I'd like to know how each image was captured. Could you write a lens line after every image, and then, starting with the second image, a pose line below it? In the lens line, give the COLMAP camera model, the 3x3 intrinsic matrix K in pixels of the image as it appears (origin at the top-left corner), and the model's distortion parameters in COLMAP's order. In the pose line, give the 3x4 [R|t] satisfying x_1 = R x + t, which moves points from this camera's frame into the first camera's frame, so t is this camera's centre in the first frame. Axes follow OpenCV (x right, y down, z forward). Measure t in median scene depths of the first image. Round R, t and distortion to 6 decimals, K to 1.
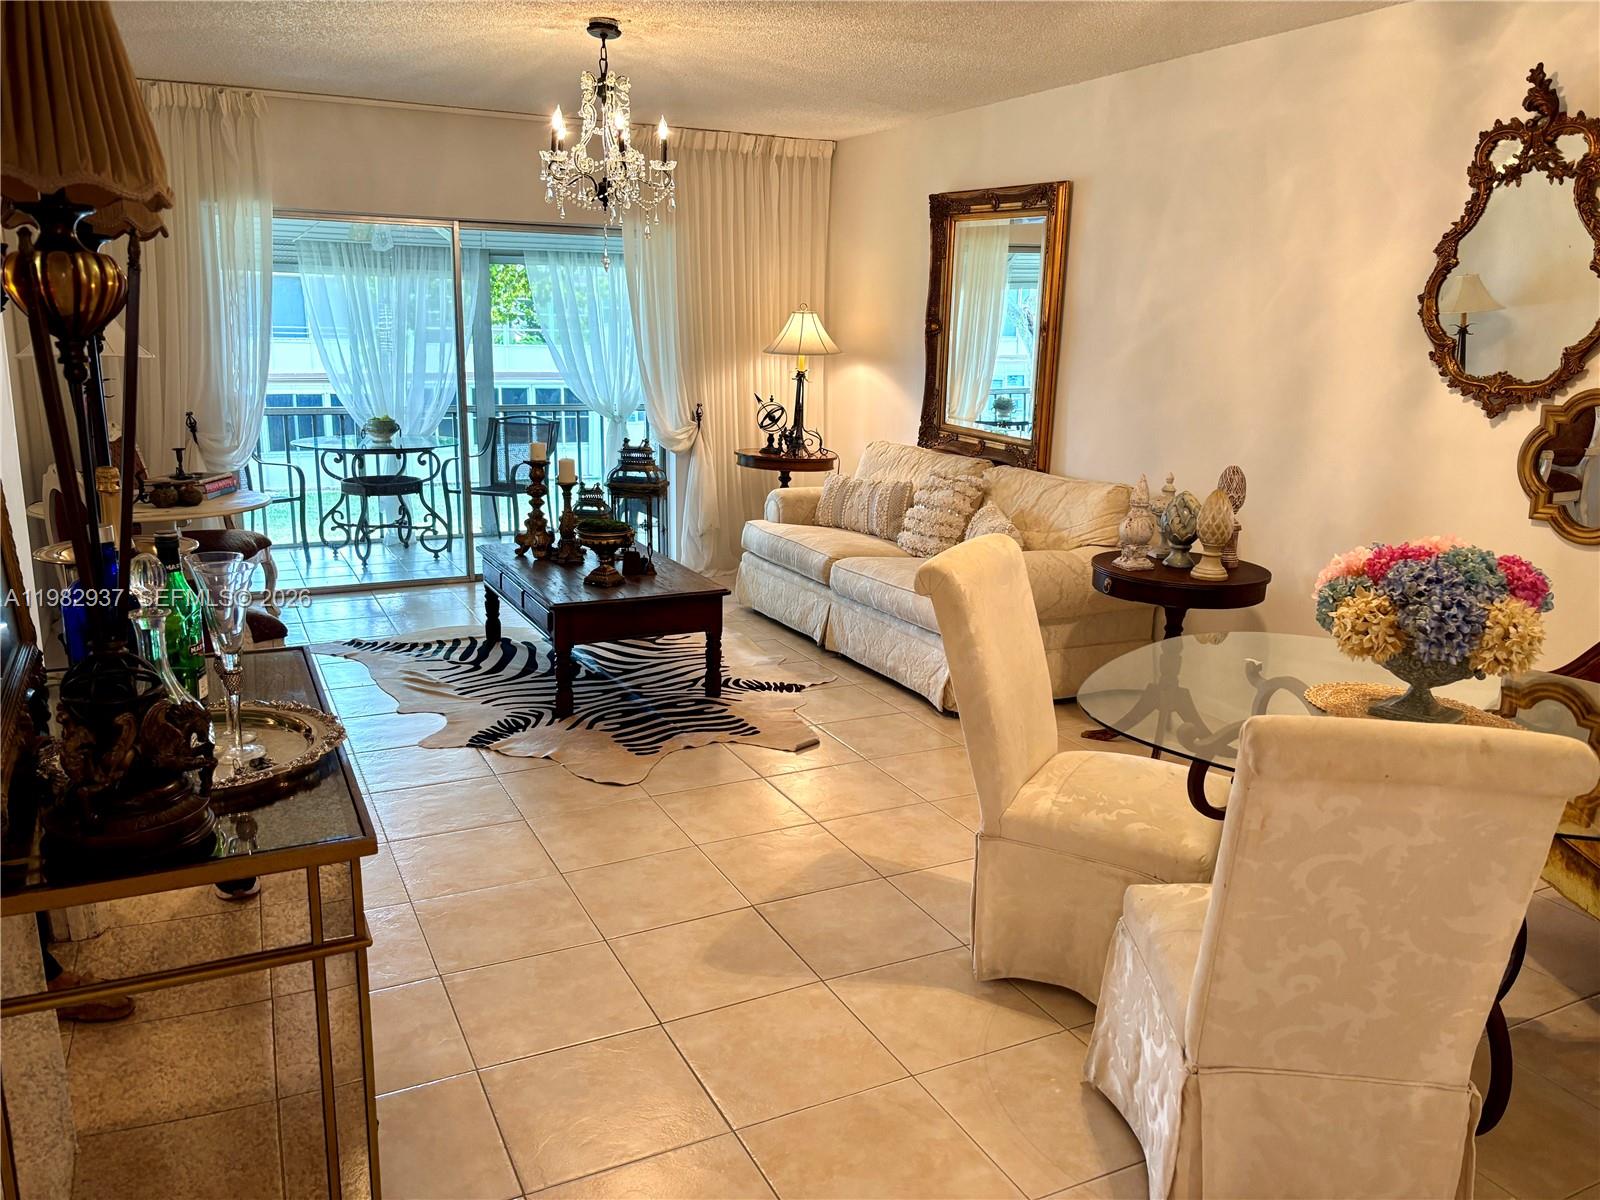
lens RADIAL K [[1259.2, 0, 807.0], [0, 1259.2, 611.1], [0, 0, 1]] dist [0.076575, -0.077012]
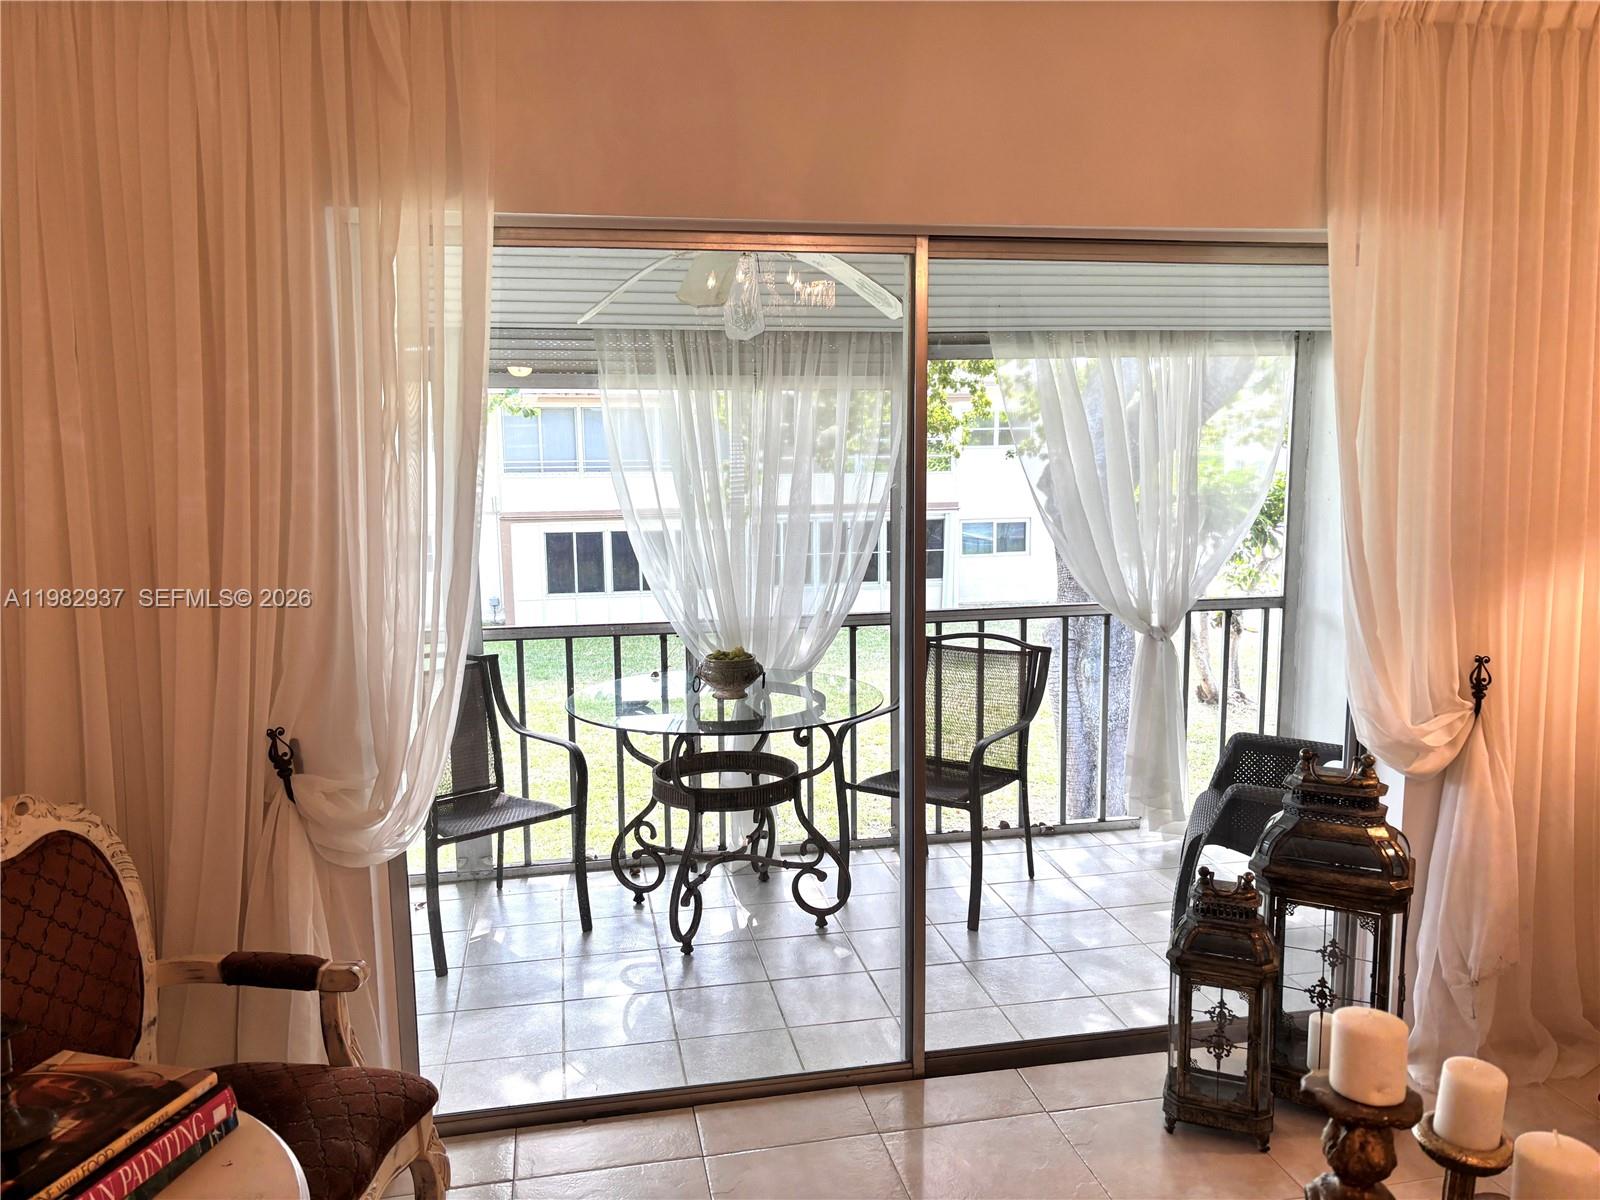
lens RADIAL K [[1259.2, 0, 794.8], [0, 1259.2, 612.8], [0, 0, 1]] dist [0.076575, -0.077012]
pose [[0.965032, 0.007700, -0.262018, -0.226584], [-0.030982, 0.995912, -0.084845, -0.164455], [0.260294, 0.089996, 0.961326, 0.663750]]
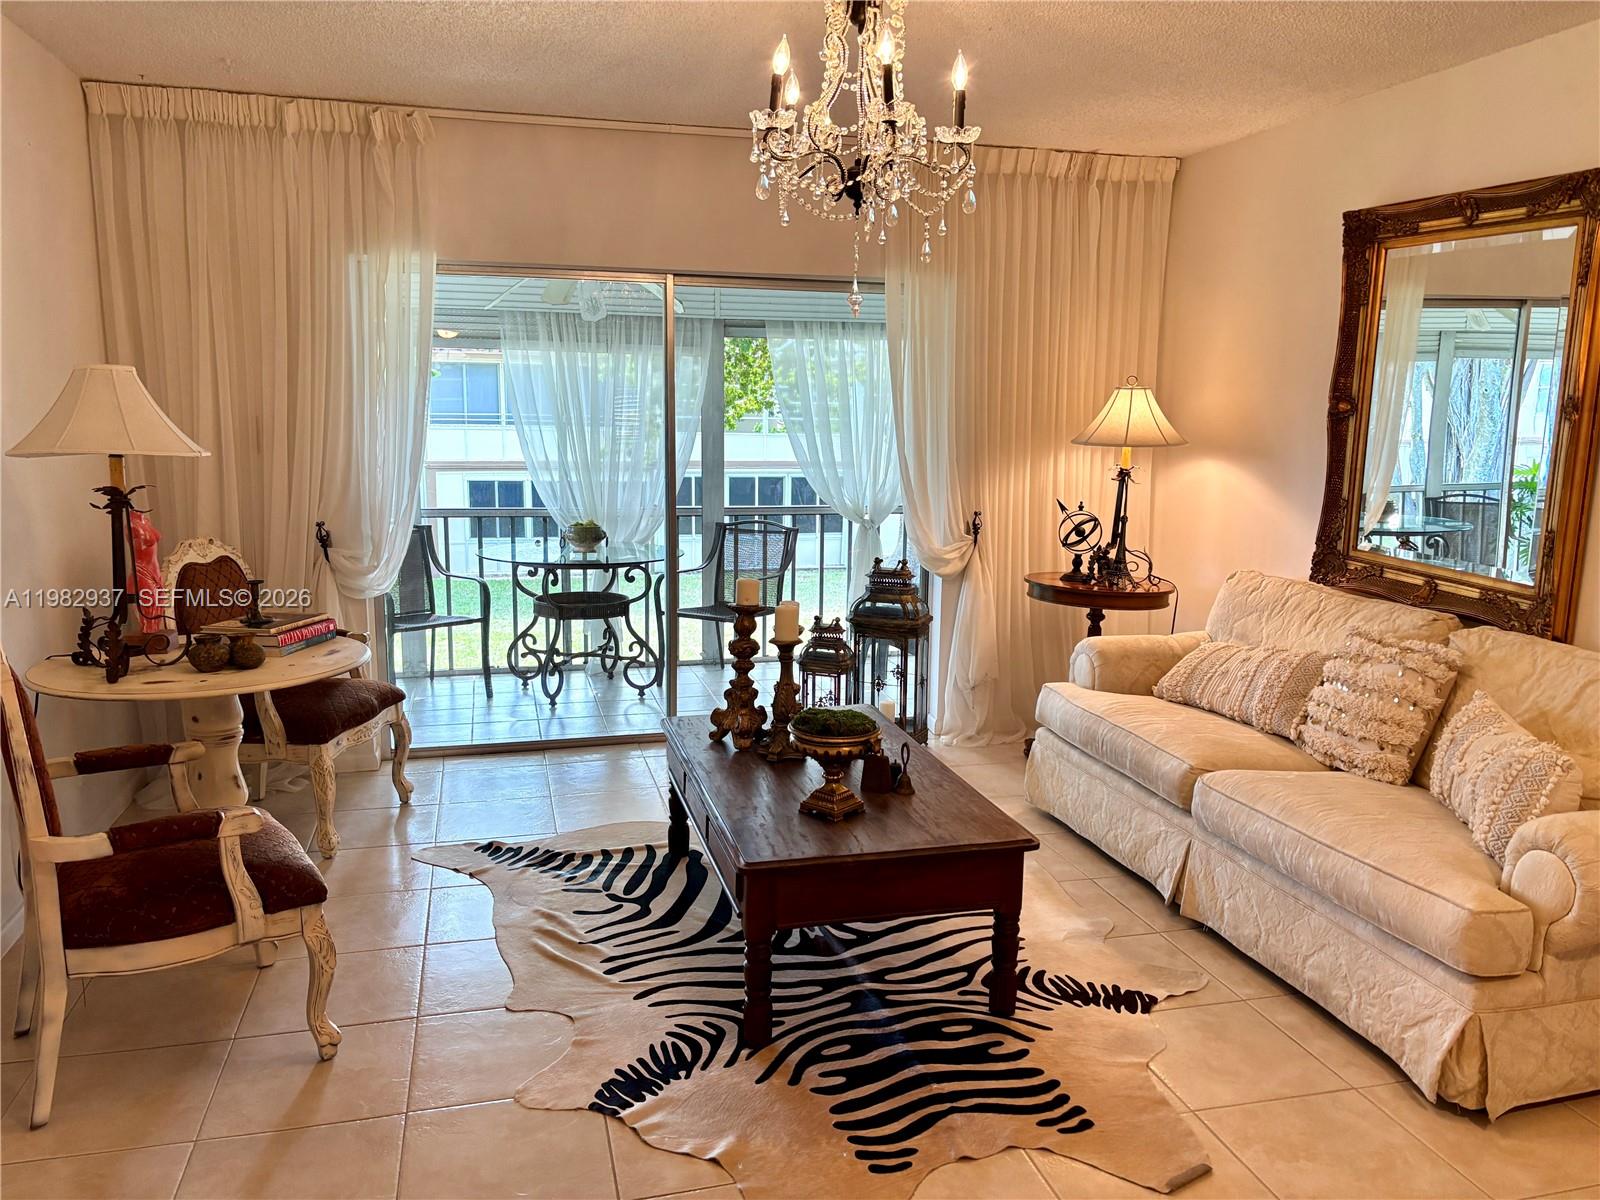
lens RADIAL K [[1259.2, 0, 808.8], [0, 1259.2, 610.2], [0, 0, 1]] dist [0.076575, -0.077012]
pose [[0.980146, 0.028402, -0.196231, -0.042981], [-0.041374, 0.997198, -0.062327, -0.067632], [0.193911, 0.069209, 0.978575, 0.312164]]
